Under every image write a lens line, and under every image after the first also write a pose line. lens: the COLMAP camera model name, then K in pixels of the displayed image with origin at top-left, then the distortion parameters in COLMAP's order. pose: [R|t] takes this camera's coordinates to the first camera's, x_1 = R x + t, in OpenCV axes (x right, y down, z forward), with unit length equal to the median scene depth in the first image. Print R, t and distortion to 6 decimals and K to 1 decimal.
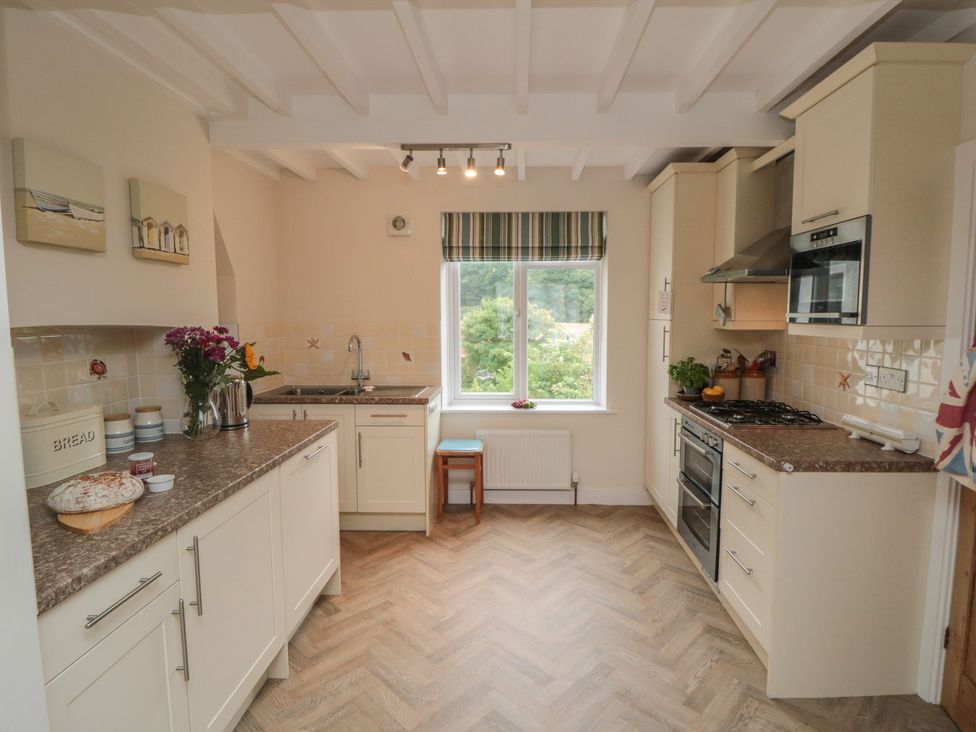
lens RADIAL K [[547.4, 0, 498.4], [0, 547.4, 362.1], [0, 0, 1]] dist [-0.001590, -0.000892]
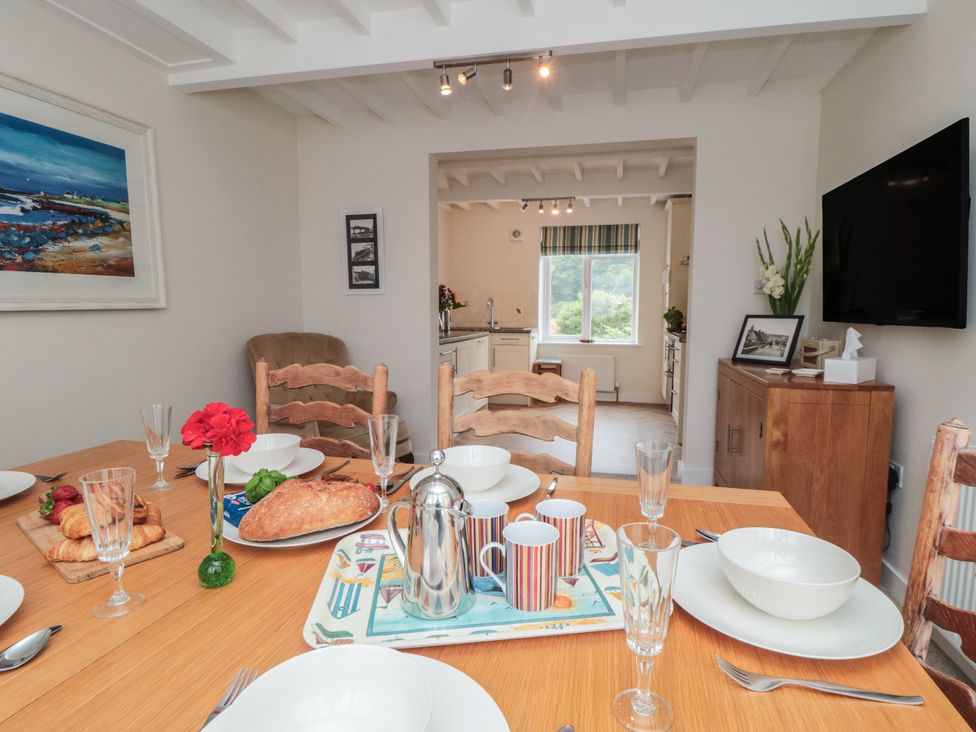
lens RADIAL K [[547.4, 0, 489.2], [0, 547.4, 373.9], [0, 0, 1]] dist [-0.001590, -0.000892]
pose [[0.981292, 0.027208, -0.190594, 0.076505], [-0.021666, 0.999281, 0.031102, 0.137865], [0.191303, -0.026390, 0.981176, -0.725943]]
